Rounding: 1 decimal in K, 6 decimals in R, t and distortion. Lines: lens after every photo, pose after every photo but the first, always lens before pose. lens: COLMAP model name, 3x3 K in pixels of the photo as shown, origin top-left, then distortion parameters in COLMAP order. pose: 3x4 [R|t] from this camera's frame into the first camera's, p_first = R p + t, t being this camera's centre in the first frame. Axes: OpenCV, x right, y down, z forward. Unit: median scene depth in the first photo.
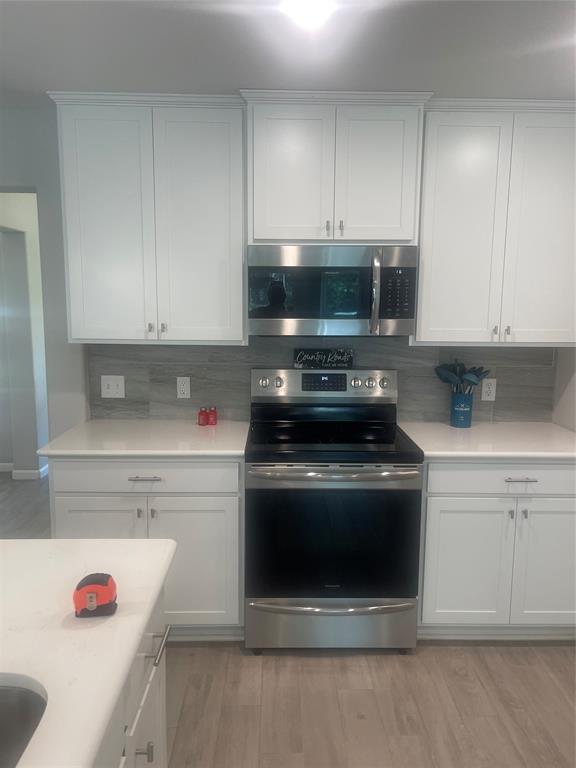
lens RADIAL K [[583.3, 0, 288.0], [0, 583.3, 384.0], [0, 0, 1]] dist [0.076990, -0.108769]
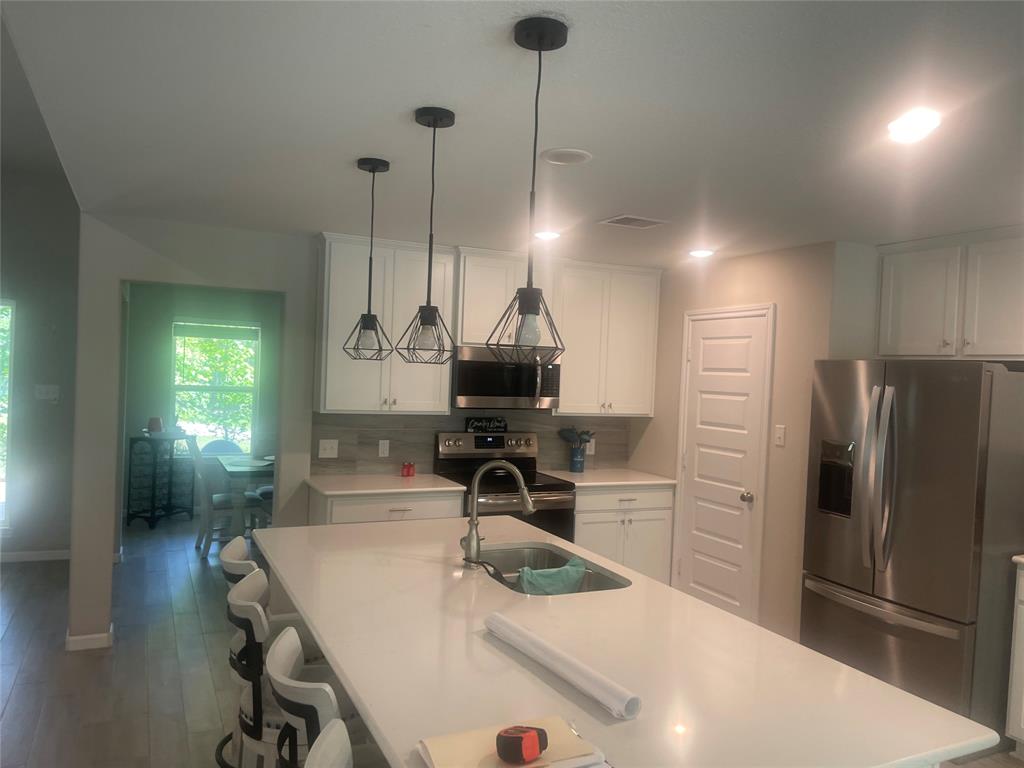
lens RADIAL K [[777.7, 0, 516.0], [0, 777.7, 380.1], [0, 0, 1]] dist [0.076990, -0.108769]
pose [[0.906454, 0.022199, 0.421722, -0.688831], [0.029170, 0.992941, -0.114967, 0.067206], [-0.421297, 0.116514, 0.899407, -0.718847]]
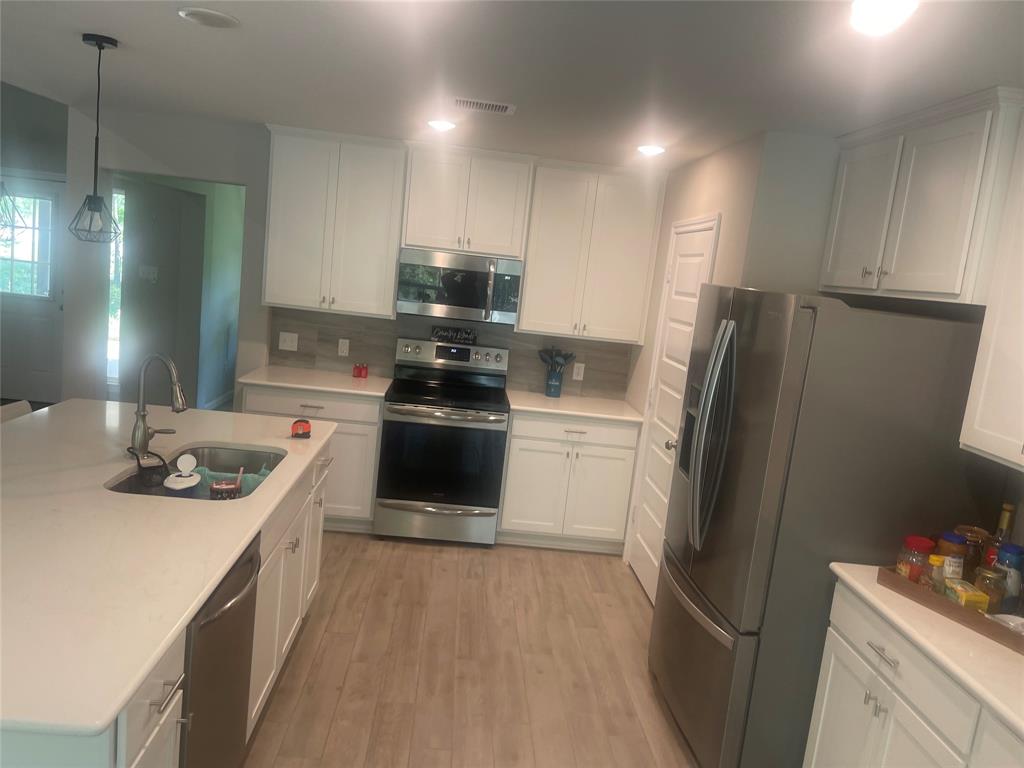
lens RADIAL K [[778.2, 0, 515.2], [0, 778.2, 390.3], [0, 0, 1]] dist [0.074053, -0.109144]
pose [[0.994059, 0.092455, 0.057439, 0.114391], [-0.093361, 0.995544, 0.013283, 0.045248], [-0.055954, -0.018566, 0.998261, -0.793748]]
